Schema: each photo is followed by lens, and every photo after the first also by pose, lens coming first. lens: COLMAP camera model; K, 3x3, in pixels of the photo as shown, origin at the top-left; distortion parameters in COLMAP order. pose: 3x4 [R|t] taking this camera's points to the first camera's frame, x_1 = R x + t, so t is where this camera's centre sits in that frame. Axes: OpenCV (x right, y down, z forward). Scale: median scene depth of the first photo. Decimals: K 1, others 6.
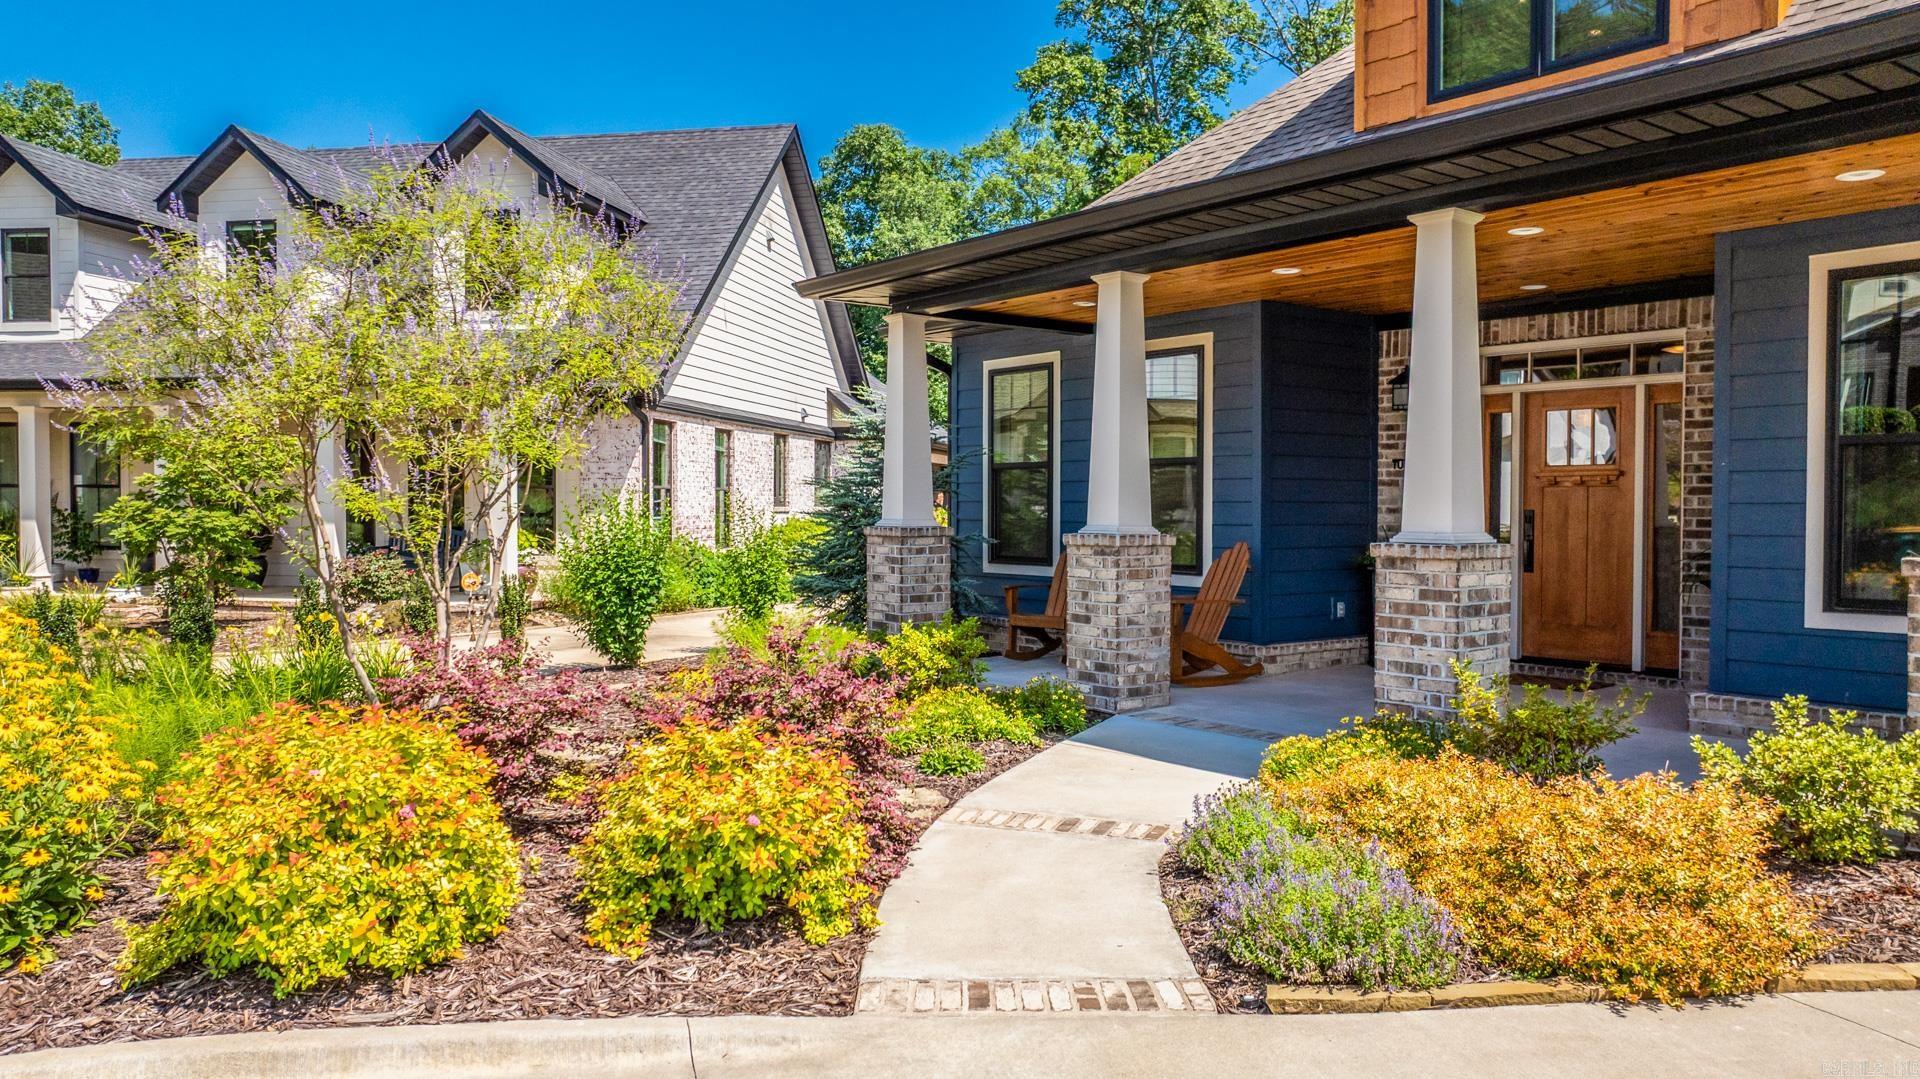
lens RADIAL K [[1373.9, 0, 968.9], [0, 1373.9, 534.4], [0, 0, 1]] dist [-0.028172, 0.014490]
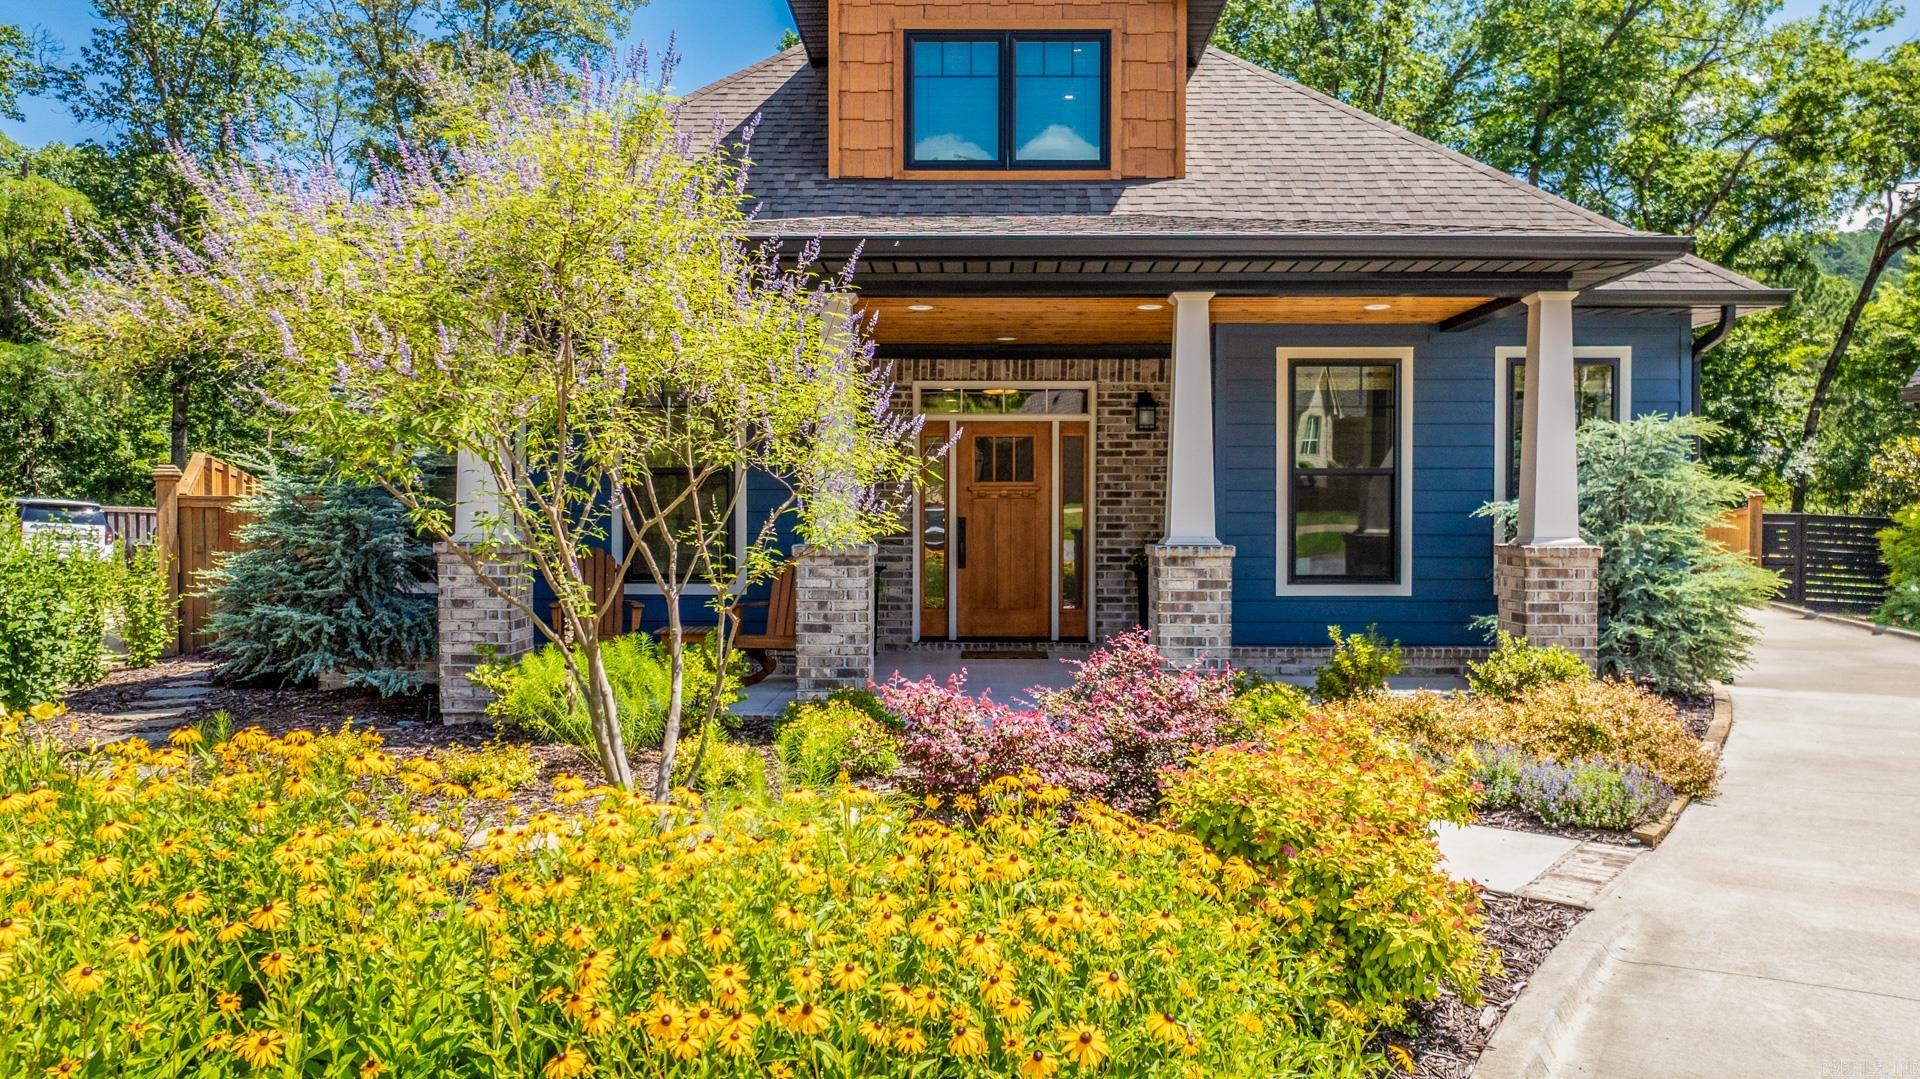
lens RADIAL K [[1373.9, 0, 954.7], [0, 1373.9, 544.6], [0, 0, 1]] dist [-0.028172, 0.014490]
pose [[0.620816, -0.023340, 0.783609, -0.690426], [0.018209, 0.999716, 0.015351, -0.015354], [-0.783745, 0.004739, 0.621065, 0.300155]]
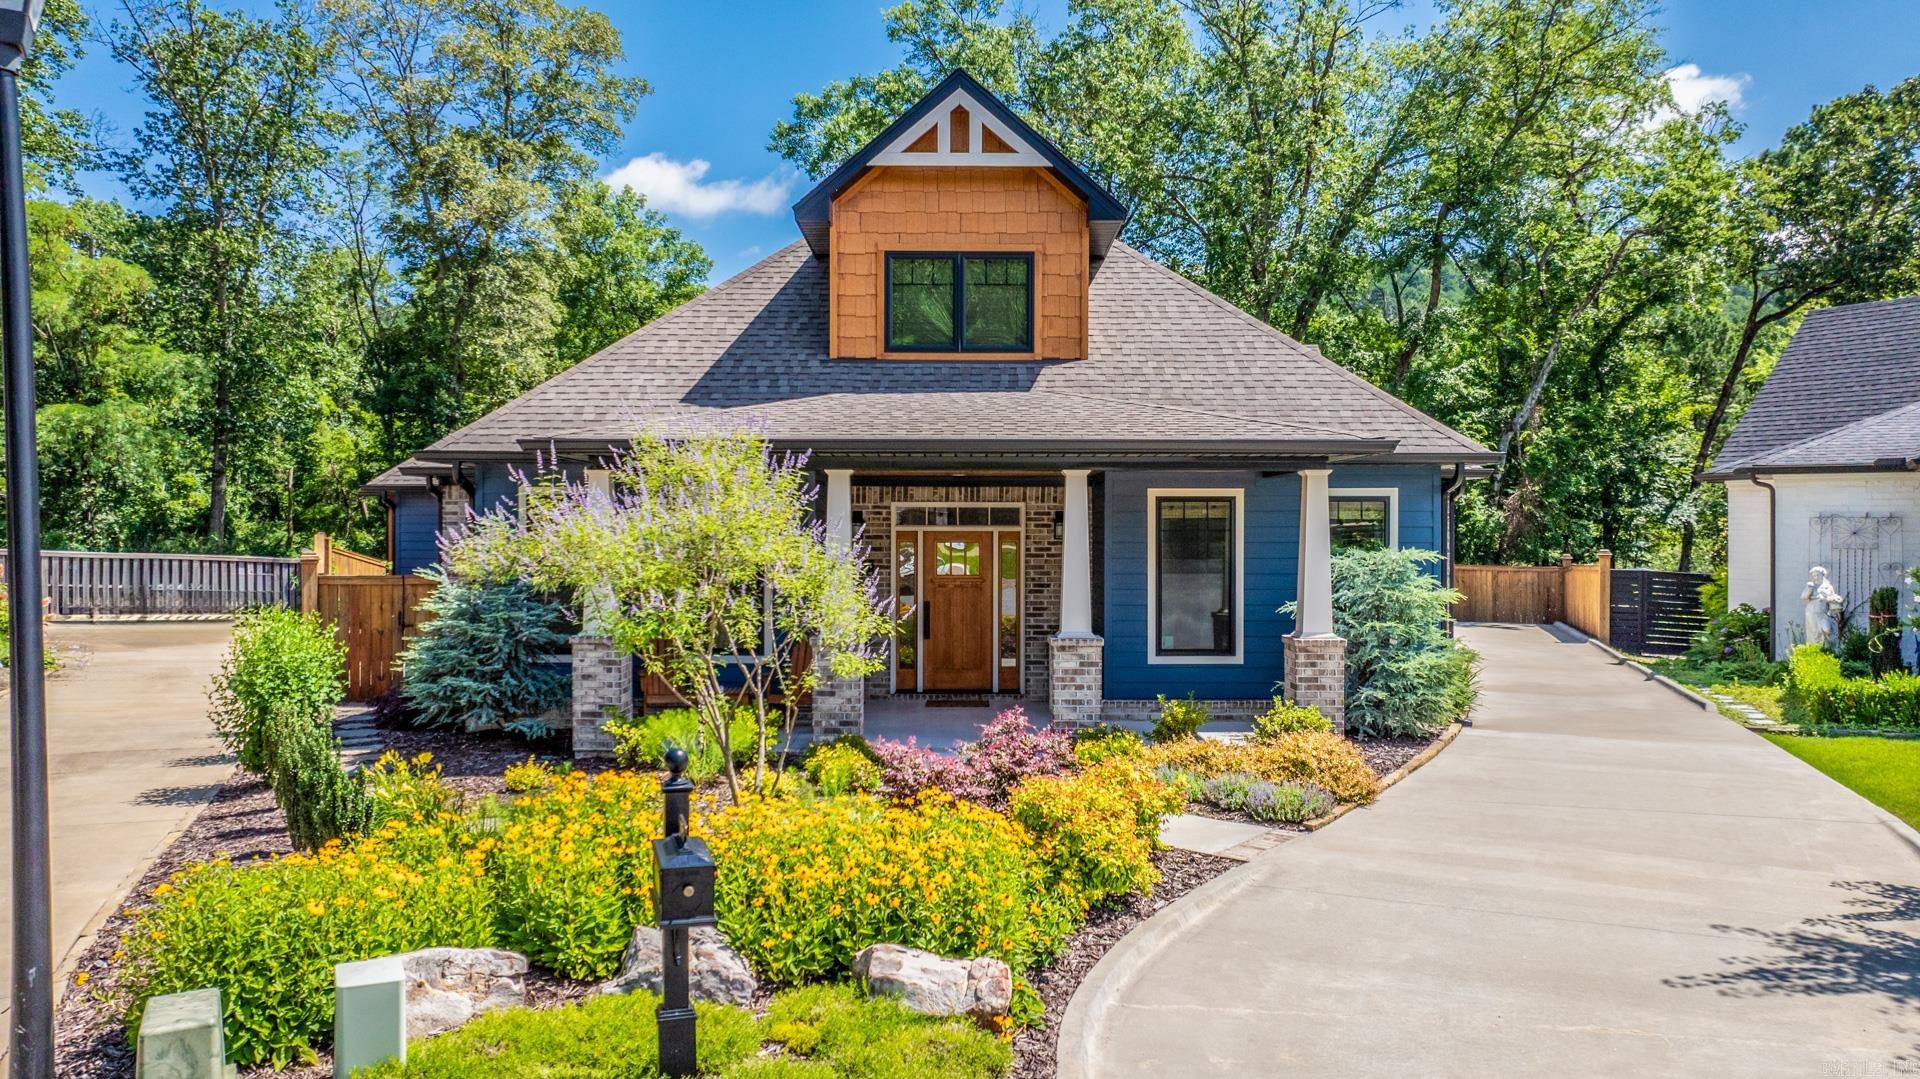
lens RADIAL K [[1373.9, 0, 951.9], [0, 1373.9, 530.7], [0, 0, 1]] dist [-0.028172, 0.014490]
pose [[0.610867, -0.004866, 0.791718, -1.104334], [0.017865, 0.999811, -0.007638, -0.112104], [-0.791531, 0.018810, 0.610839, -0.054866]]
